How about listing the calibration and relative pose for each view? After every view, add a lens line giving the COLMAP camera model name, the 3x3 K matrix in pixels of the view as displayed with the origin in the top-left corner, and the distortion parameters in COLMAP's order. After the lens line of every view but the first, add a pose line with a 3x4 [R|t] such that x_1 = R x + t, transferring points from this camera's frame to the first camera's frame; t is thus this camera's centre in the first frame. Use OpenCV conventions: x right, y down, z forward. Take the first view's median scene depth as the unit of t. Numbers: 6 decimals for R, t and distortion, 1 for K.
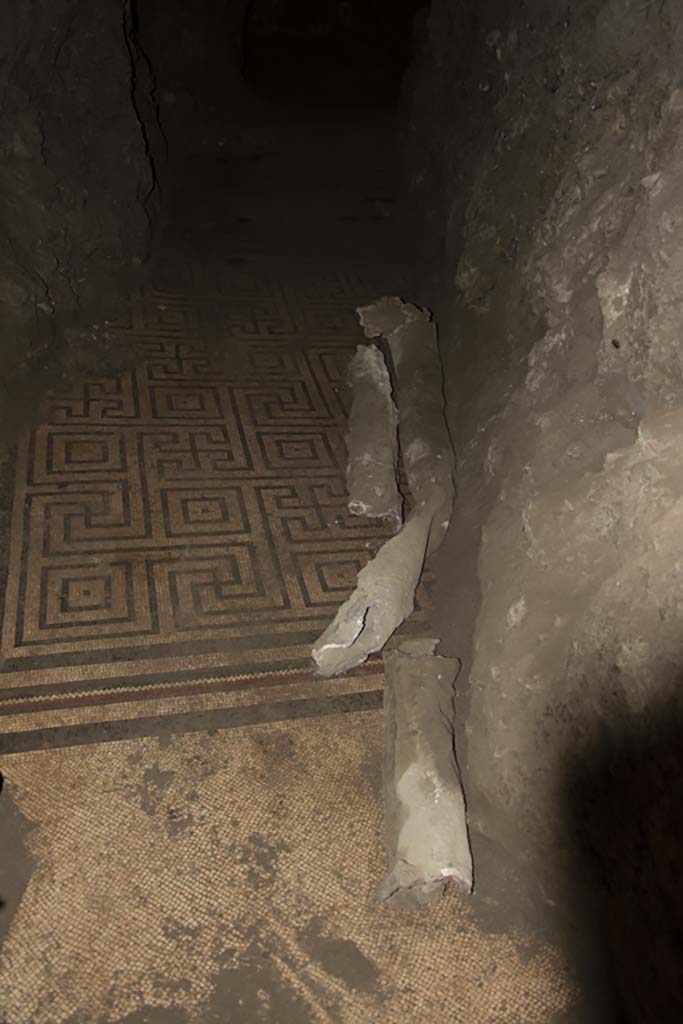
lens RADIAL K [[919.9, 0, 341.5], [0, 919.9, 512.0], [0, 0, 1]] dist [-0.105468, 0.167177]
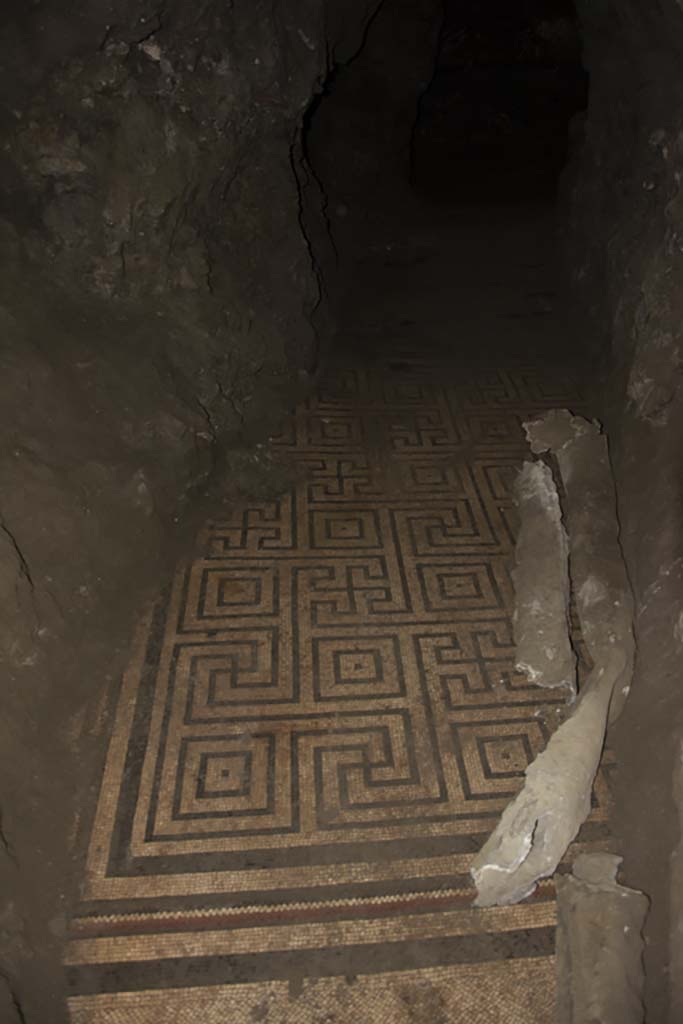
lens RADIAL K [[787.4, 0, 341.5], [0, 787.4, 512.0], [0, 0, 1]] dist [-0.162561, 0.119203]
pose [[0.978674, -0.003870, -0.205384, -0.002150], [-0.003300, 0.999397, -0.034558, -0.126757], [0.205394, 0.034499, 0.978071, 0.213591]]
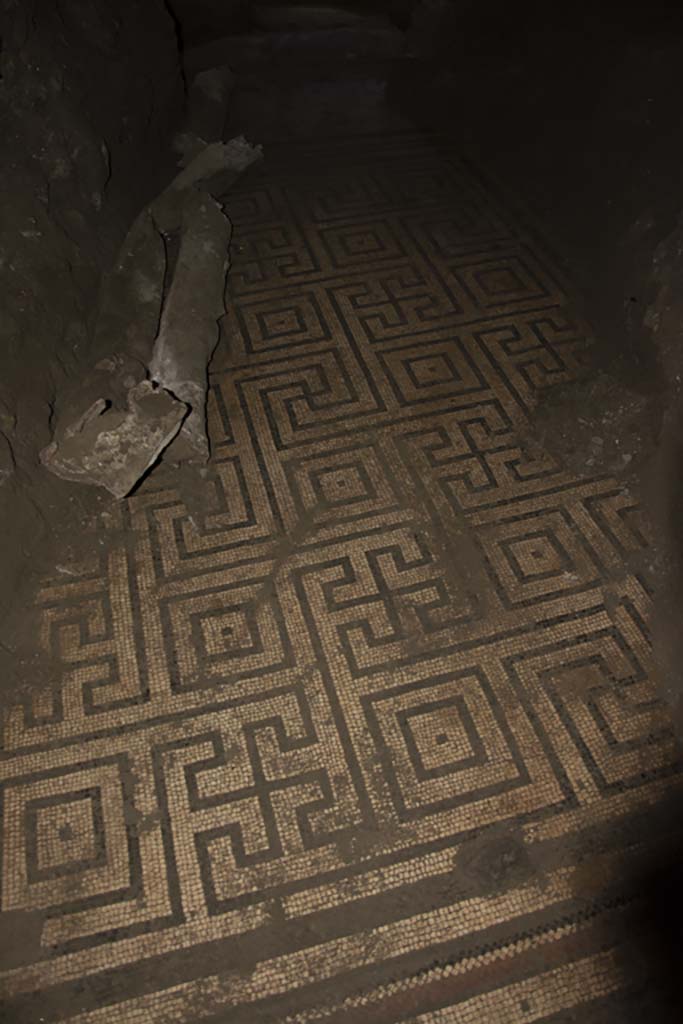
lens RADIAL K [[787.4, 0, 341.5], [0, 787.4, 512.0], [0, 0, 1]] dist [-0.162561, 0.119203]
pose [[-0.993942, -0.031235, -0.105373, -0.036392], [-0.107869, 0.093532, 0.989756, -0.866768], [-0.021059, 0.995126, -0.096335, 1.378182]]
